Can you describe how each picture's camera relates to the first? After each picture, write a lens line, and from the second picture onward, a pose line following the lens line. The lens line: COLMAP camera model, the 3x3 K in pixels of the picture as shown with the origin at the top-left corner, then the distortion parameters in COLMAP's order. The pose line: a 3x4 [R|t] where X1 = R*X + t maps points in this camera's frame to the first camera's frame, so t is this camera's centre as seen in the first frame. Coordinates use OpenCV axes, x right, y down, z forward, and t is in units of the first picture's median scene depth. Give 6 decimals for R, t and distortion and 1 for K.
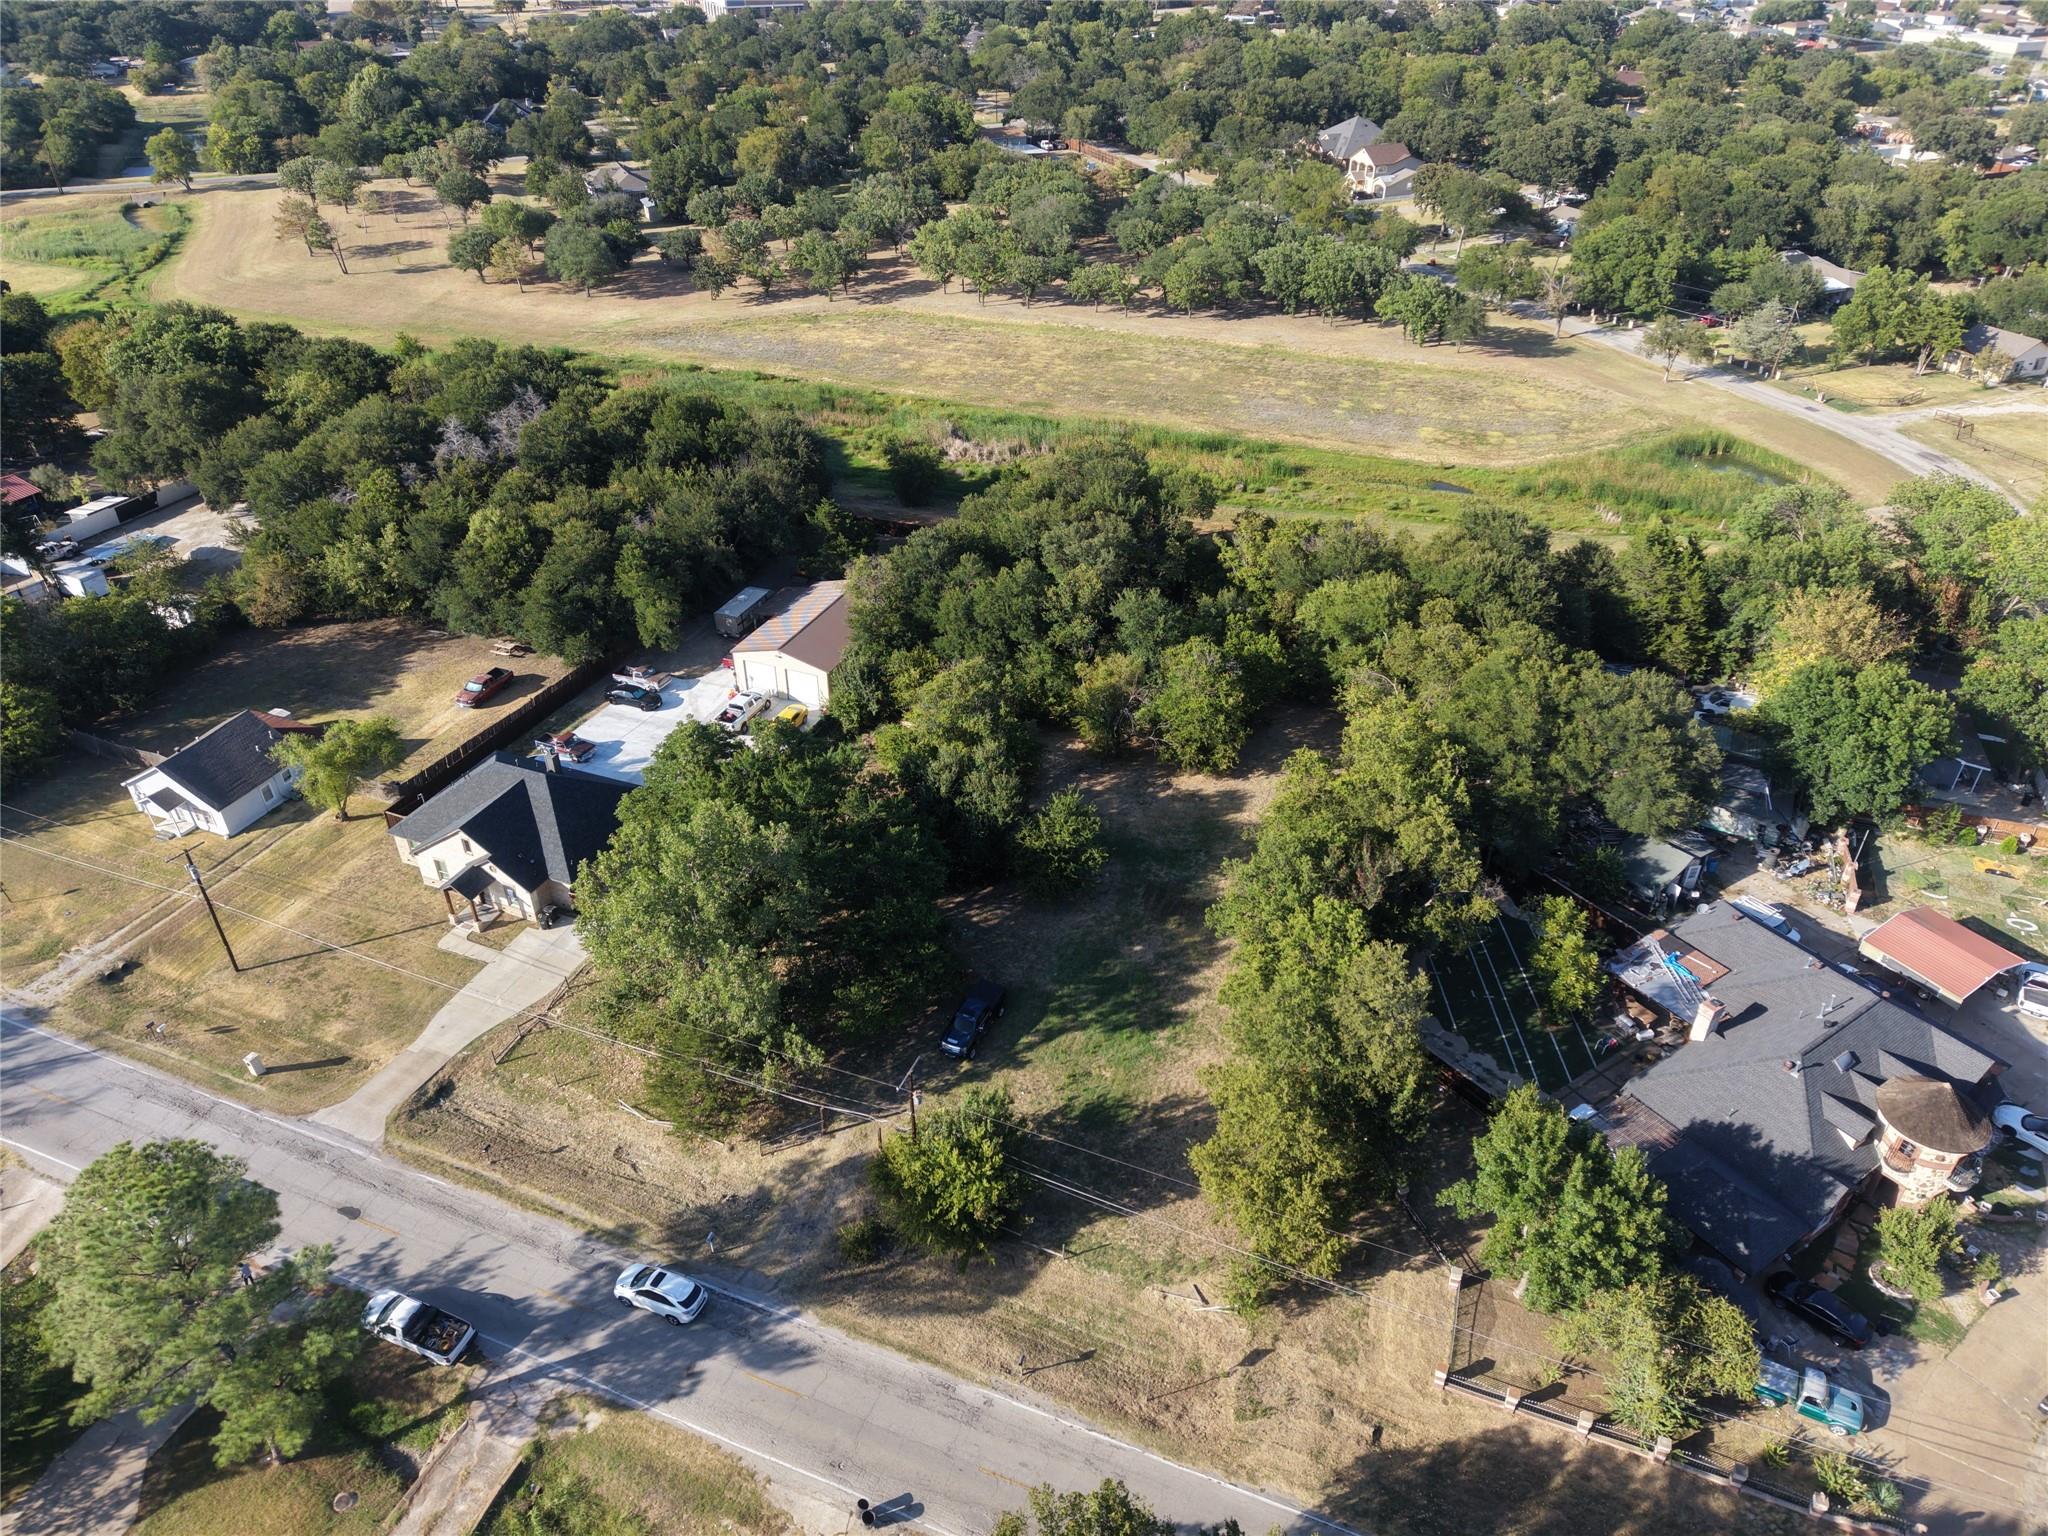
lens RADIAL K [[1366.8, 0, 1024.0], [0, 1366.8, 768.0], [0, 0, 1]] dist [0.011038, -0.007414]
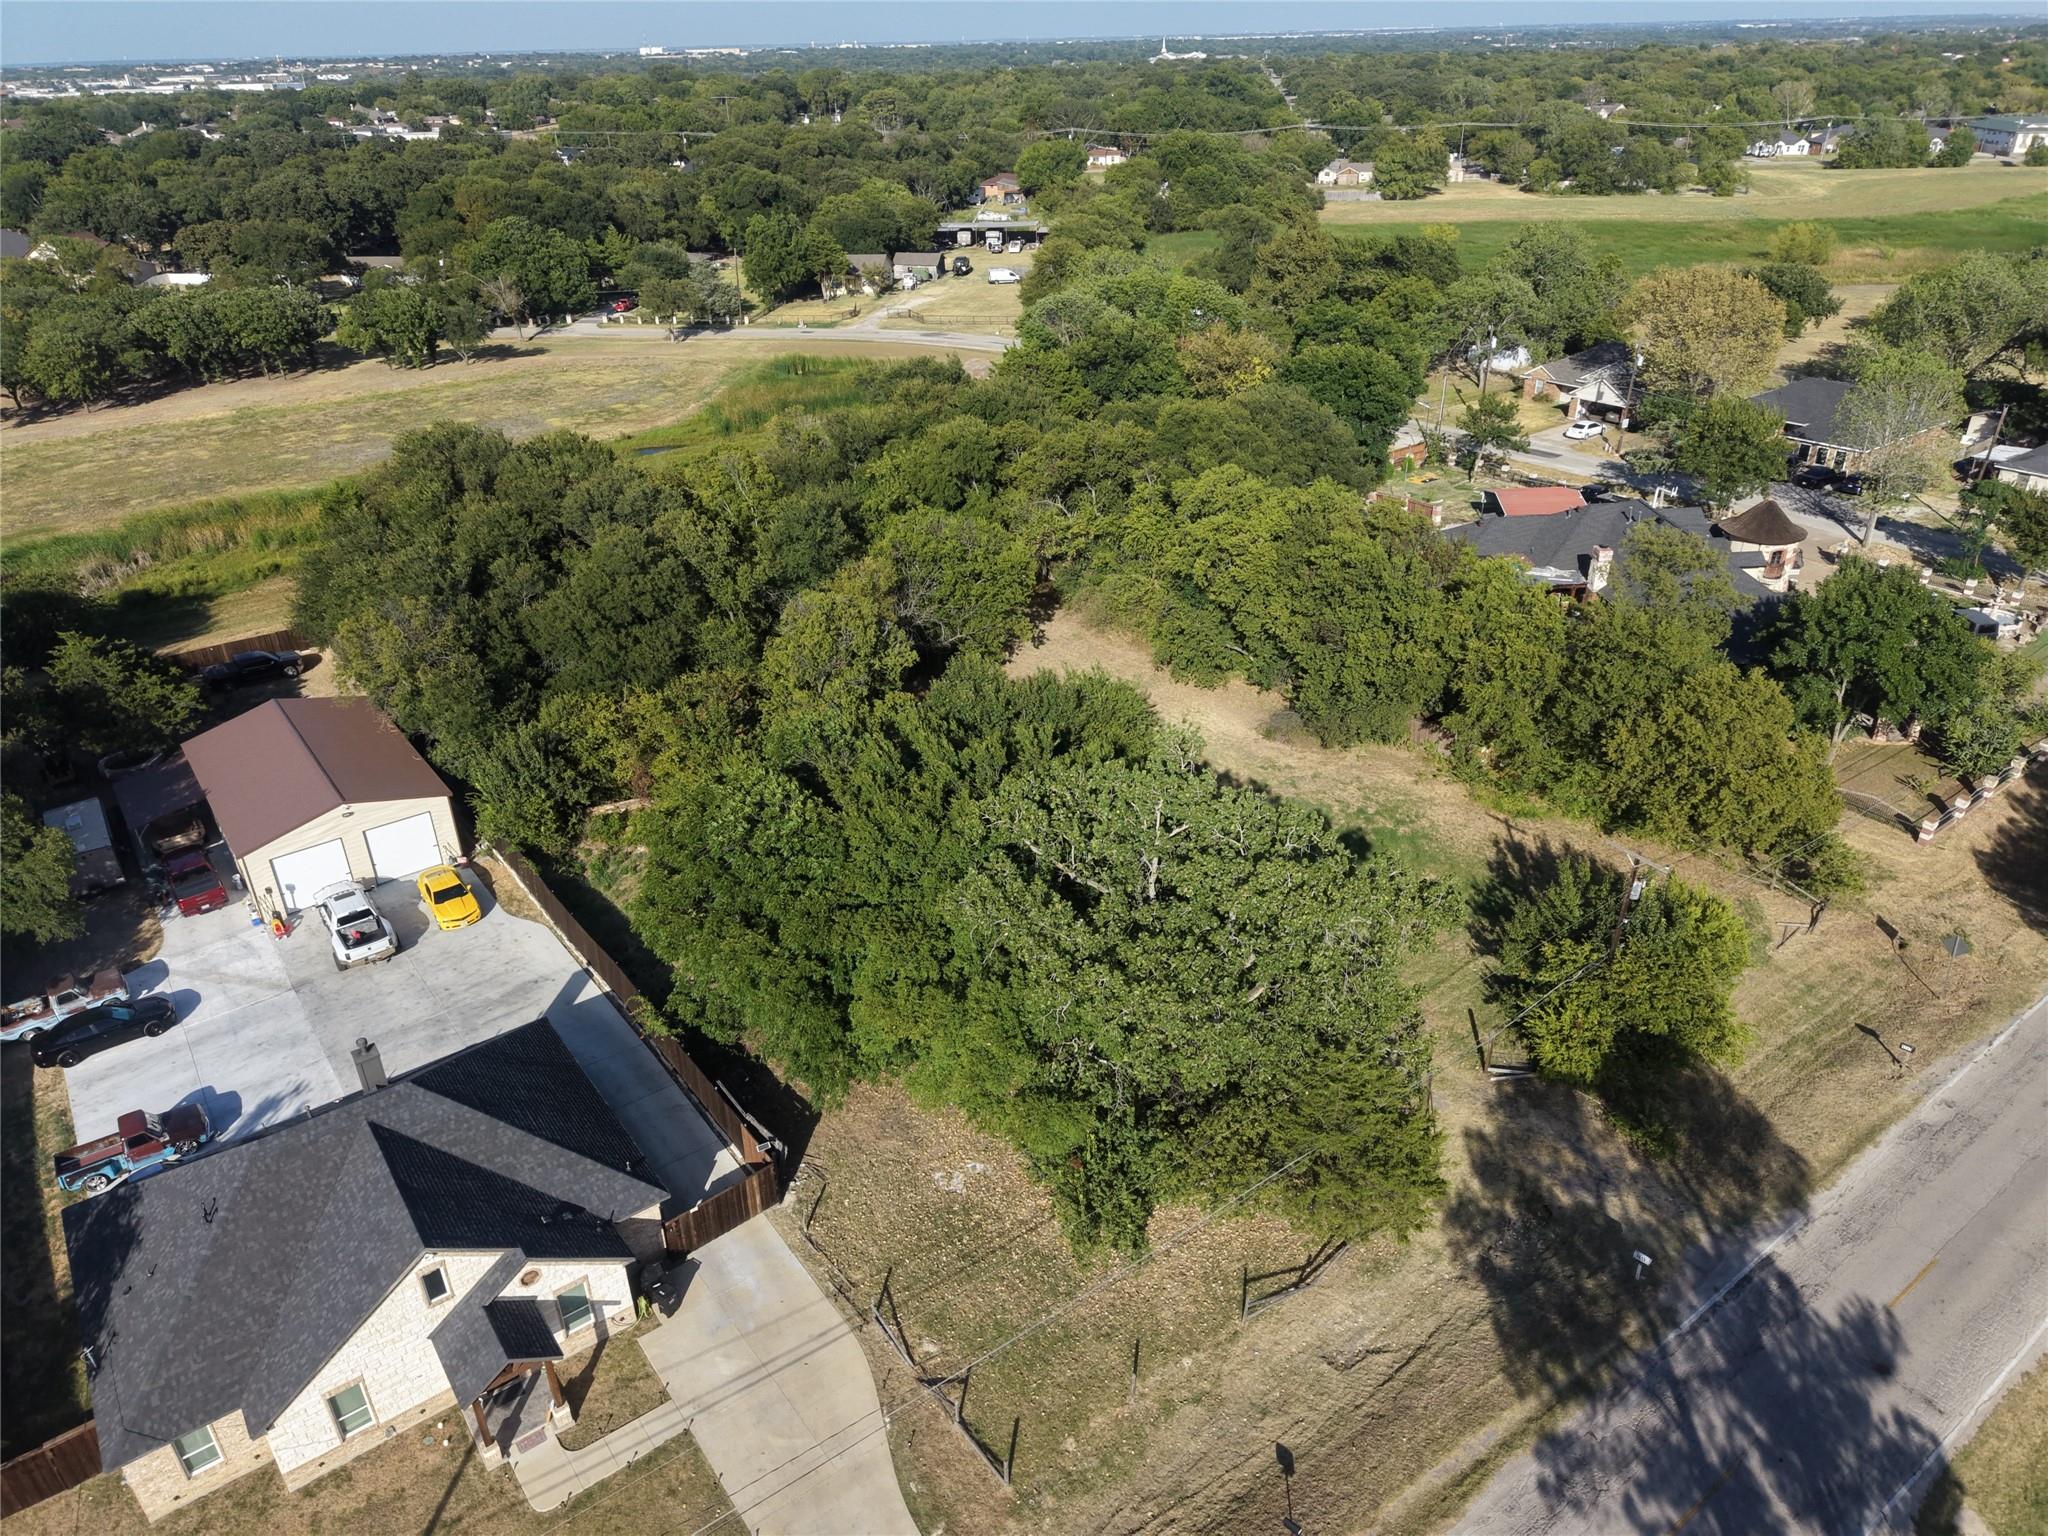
lens RADIAL K [[1366.8, 0, 1024.0], [0, 1366.8, 768.0], [0, 0, 1]] dist [0.011038, -0.007414]
pose [[0.519455, -0.409417, 0.750030, -0.635908], [0.489783, 0.861905, 0.131273, -0.051538], [-0.700200, 0.299162, 0.648246, 0.627880]]
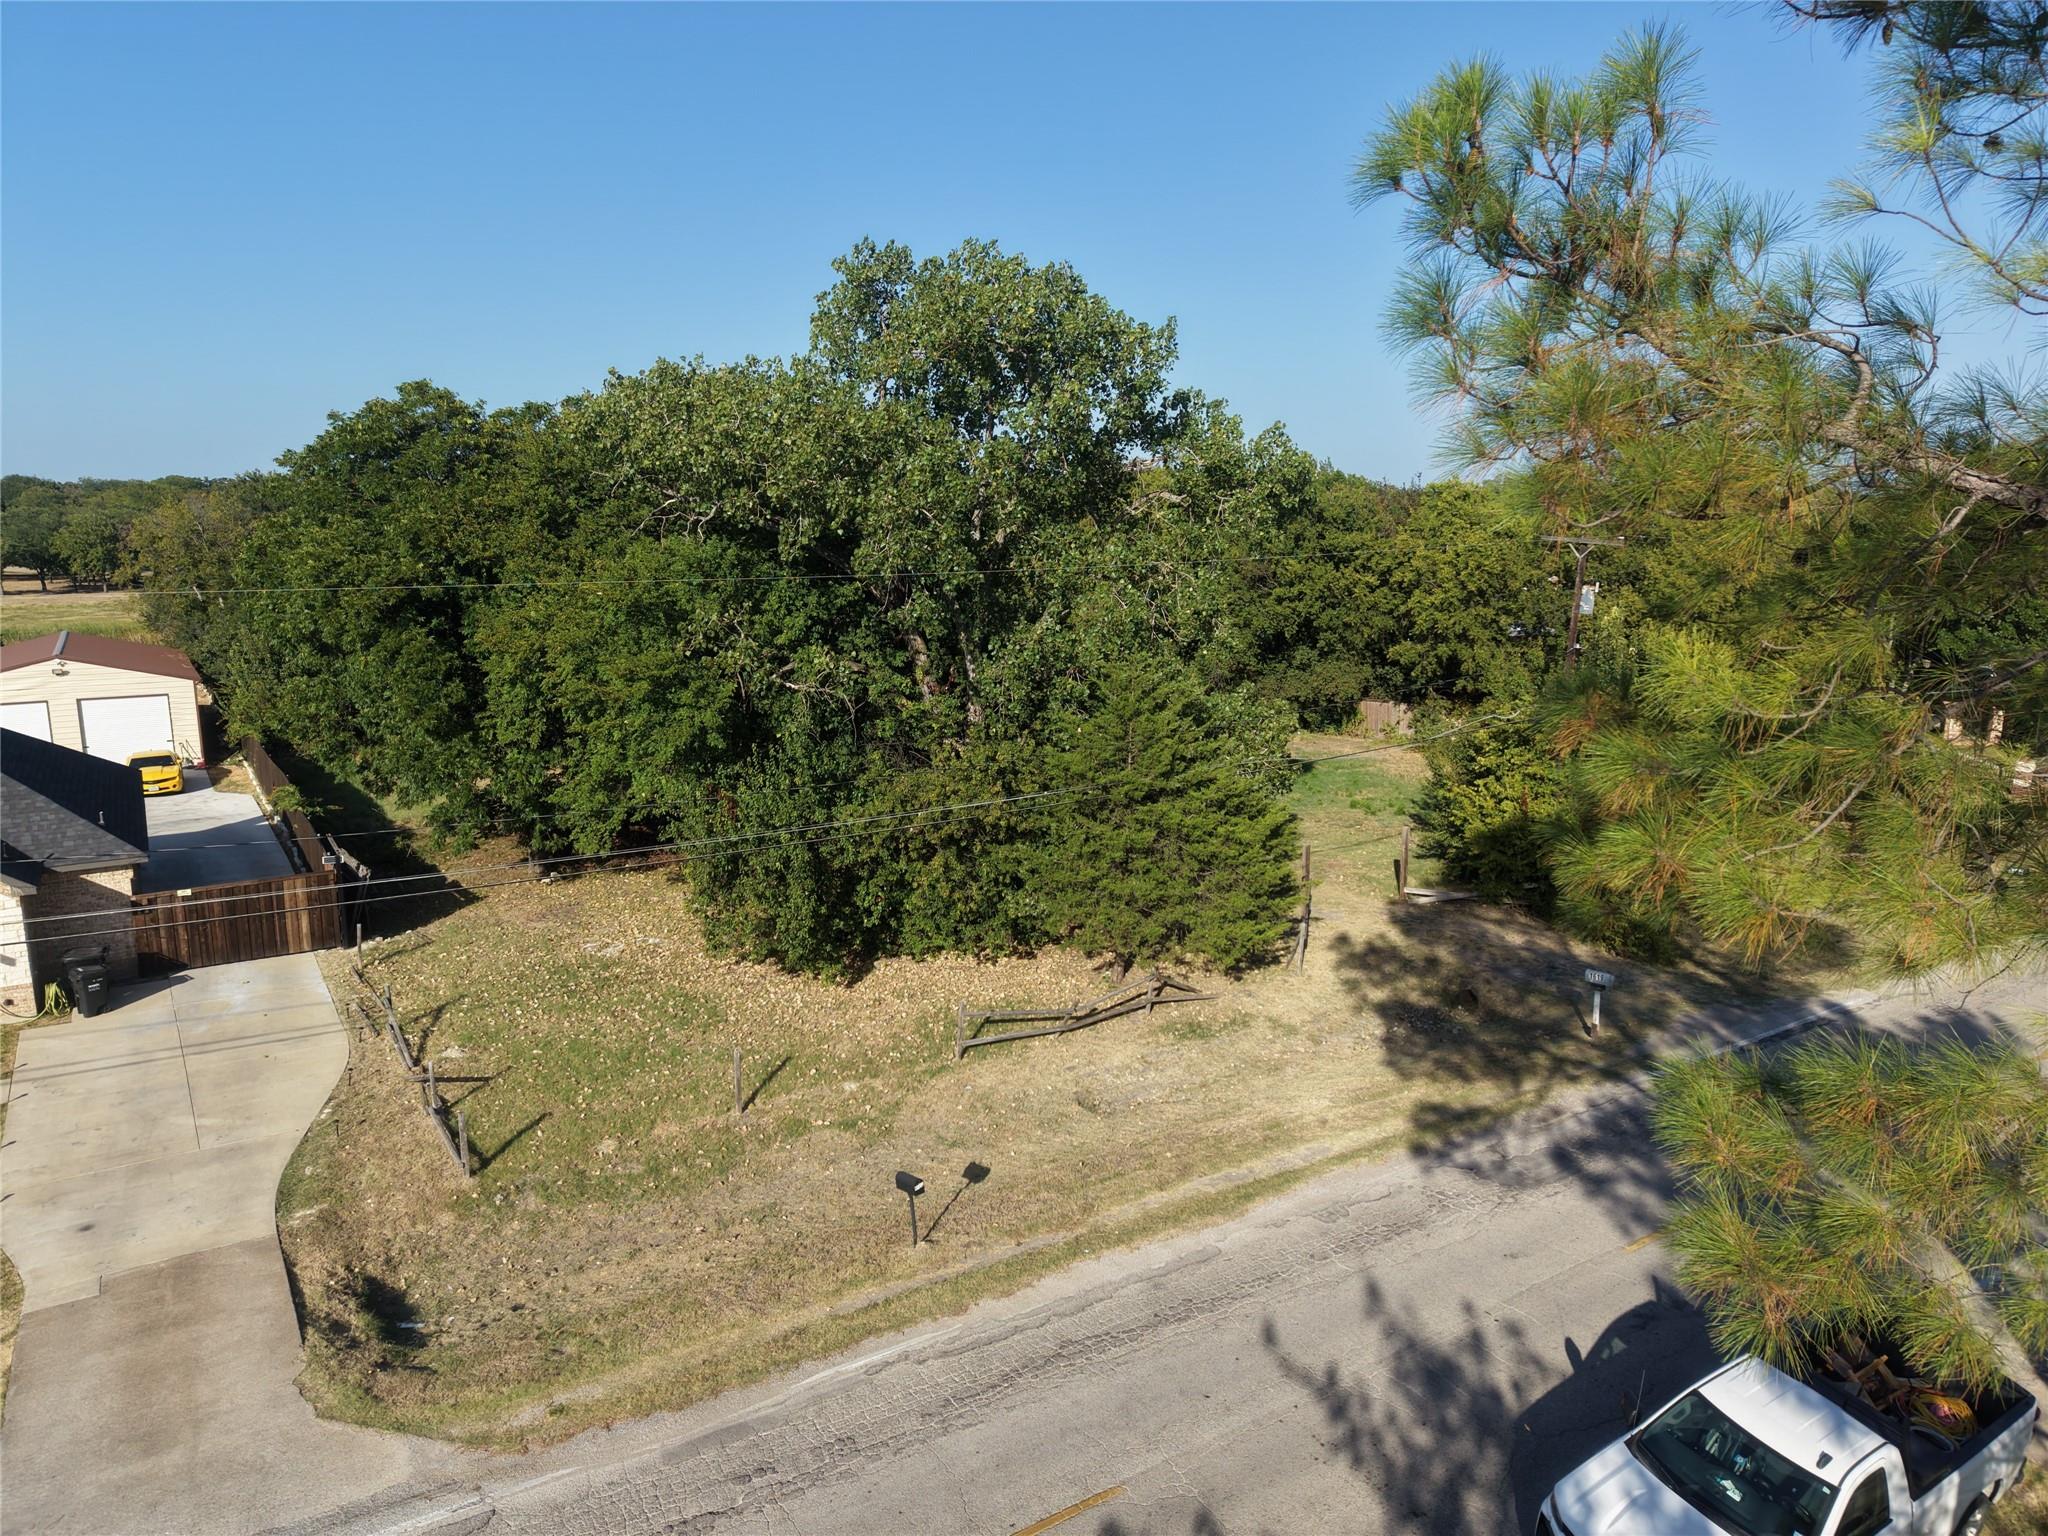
lens RADIAL K [[1366.8, 0, 1024.0], [0, 1366.8, 768.0], [0, 0, 1]] dist [0.011038, -0.007414]
pose [[0.575867, -0.156002, 0.802521, -0.529736], [0.455099, 0.876642, -0.156156, 0.239340], [-0.679163, 0.455151, 0.575825, 0.741323]]
